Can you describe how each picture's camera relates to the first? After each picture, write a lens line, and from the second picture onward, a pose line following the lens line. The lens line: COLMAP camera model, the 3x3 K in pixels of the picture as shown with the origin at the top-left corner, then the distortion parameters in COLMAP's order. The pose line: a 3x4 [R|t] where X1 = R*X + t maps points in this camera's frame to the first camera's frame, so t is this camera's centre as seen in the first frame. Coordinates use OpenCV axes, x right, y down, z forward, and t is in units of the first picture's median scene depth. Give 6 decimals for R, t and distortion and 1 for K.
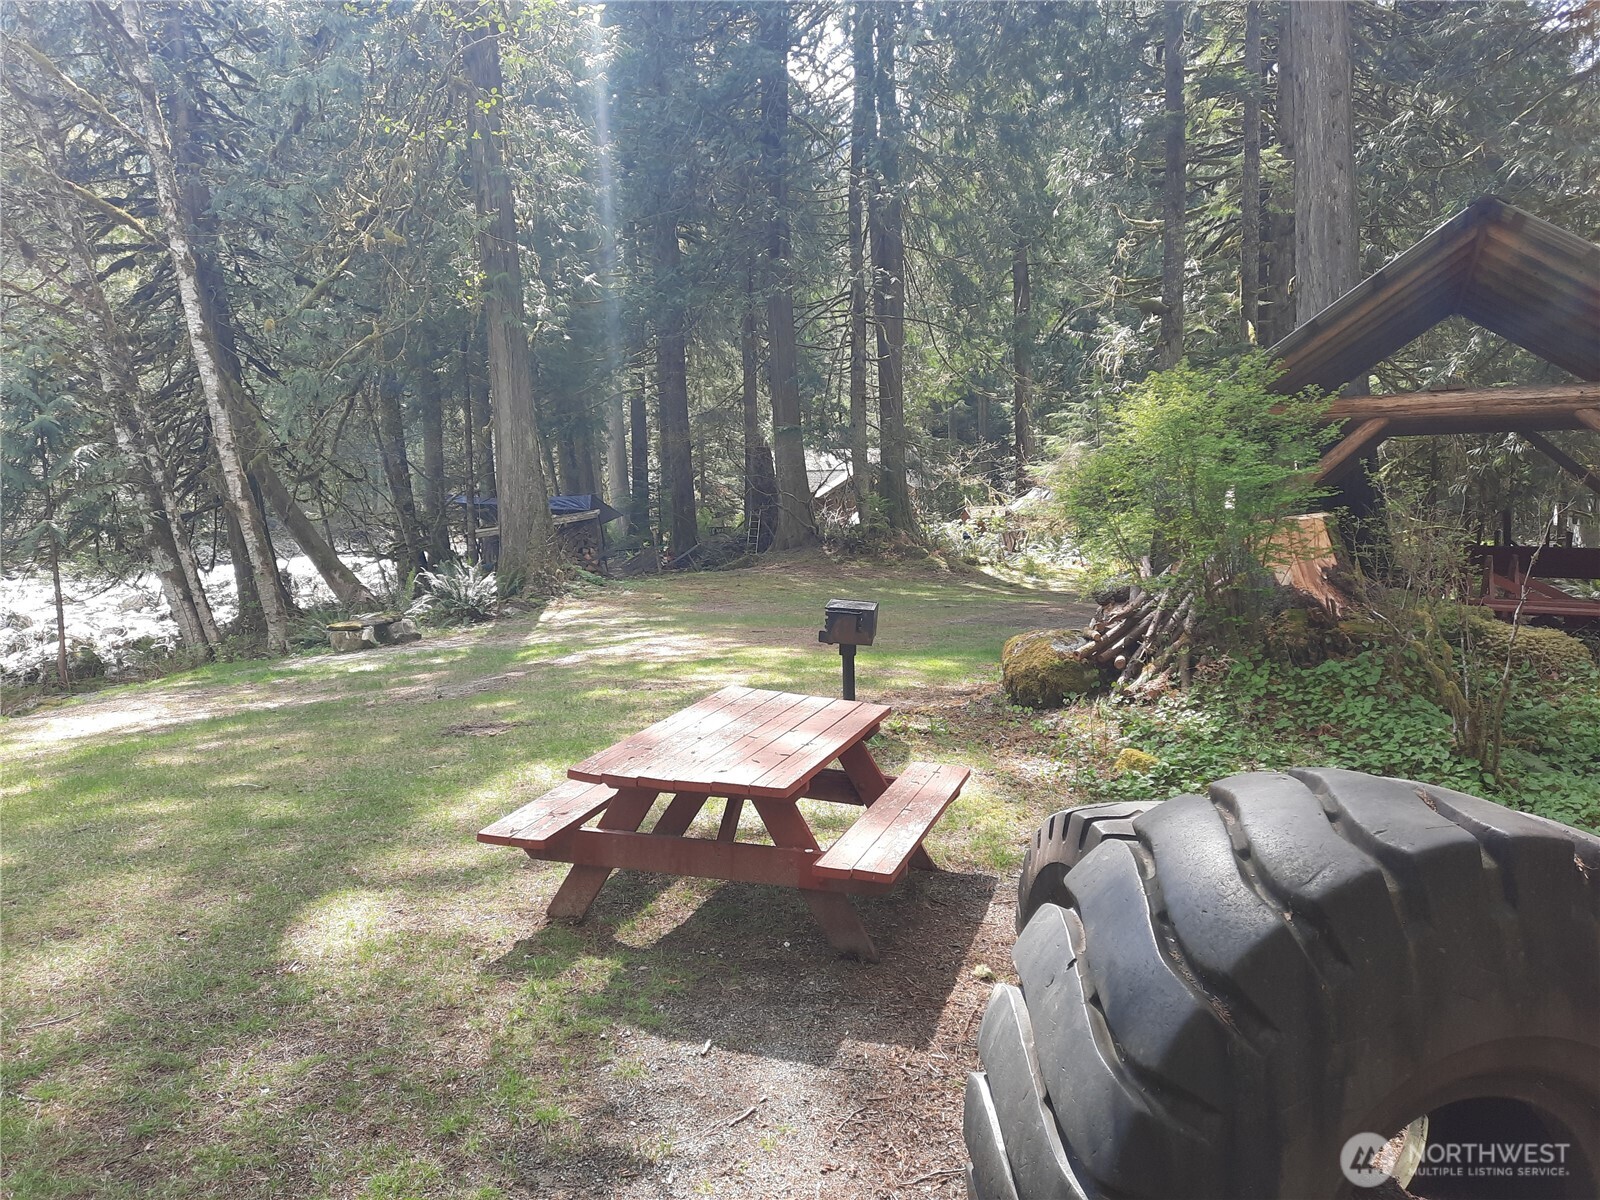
lens RADIAL K [[1153.0, 0, 794.4], [0, 1153.0, 597.6], [0, 0, 1]] dist [0.082210, -0.084484]
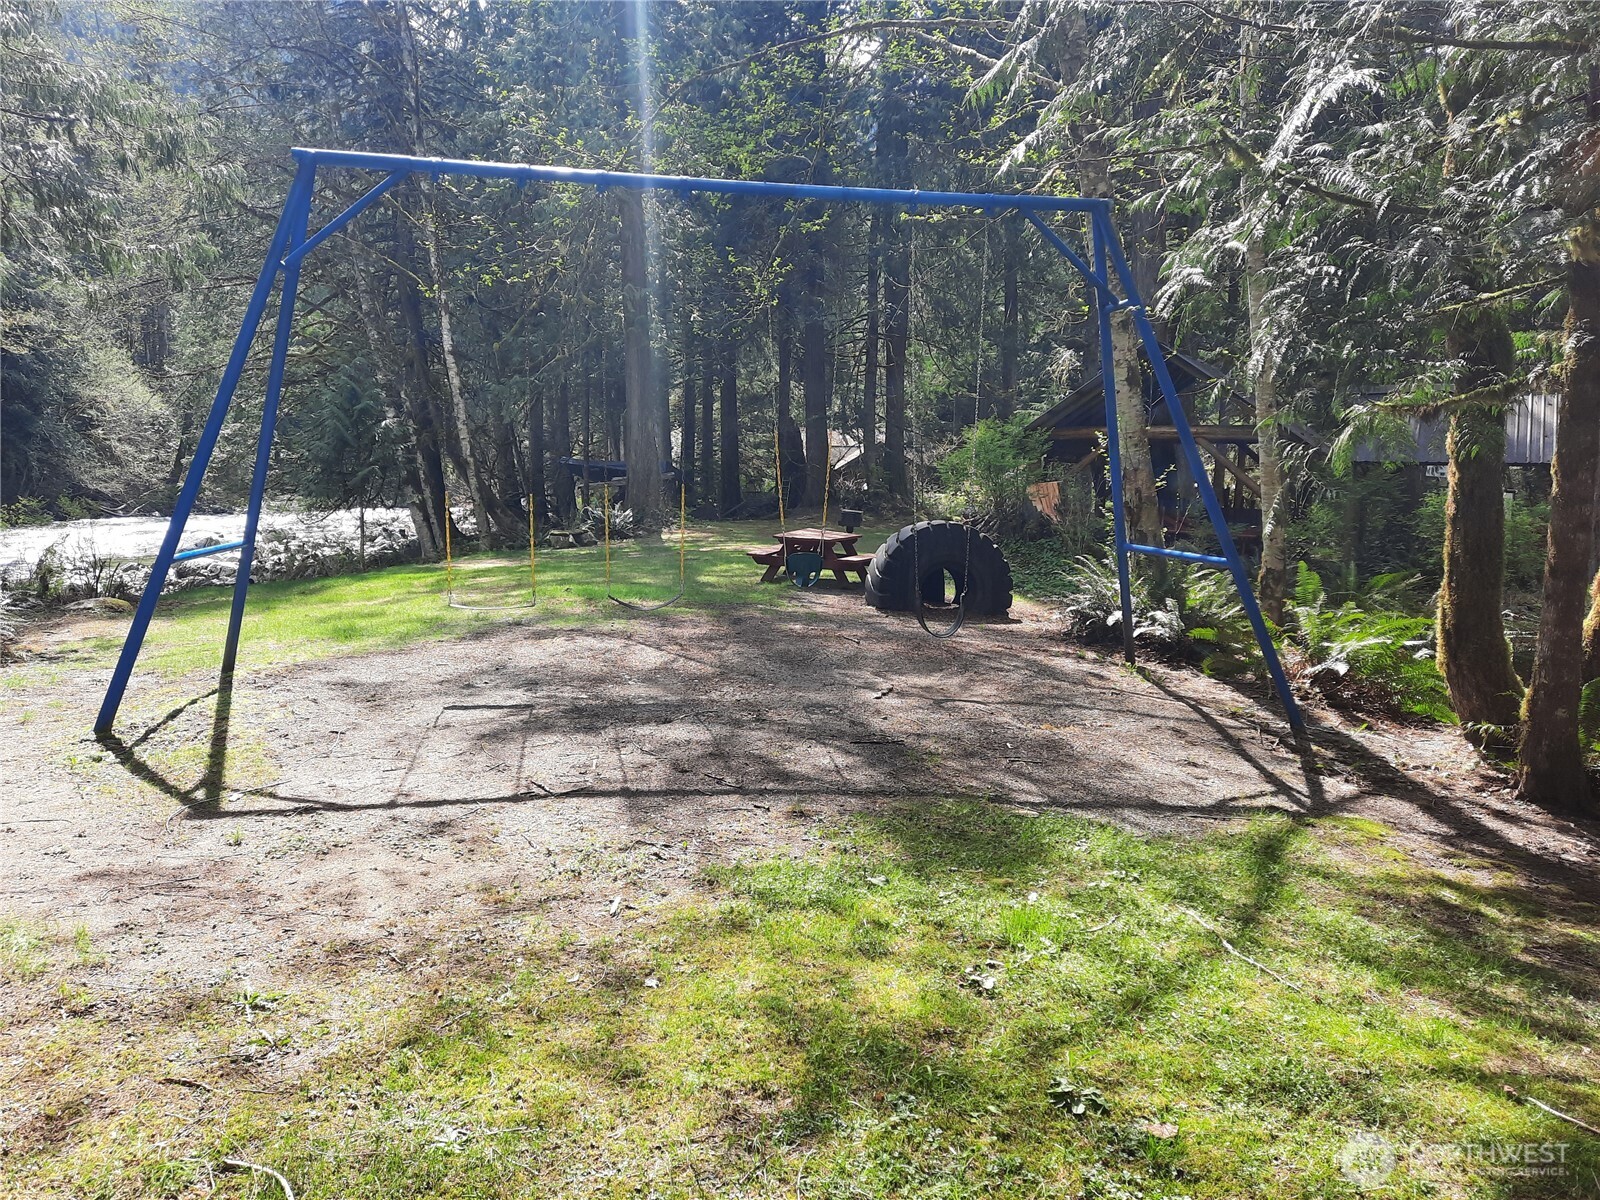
lens RADIAL K [[1196.7, 0, 797.9], [0, 1196.7, 601.5], [0, 0, 1]] dist [0.007709, 0.000181]
pose [[0.999326, 0.036224, -0.005901, -0.038243], [-0.036078, 0.999078, 0.023259, 0.124427], [0.006738, -0.023031, 0.999712, -1.328610]]
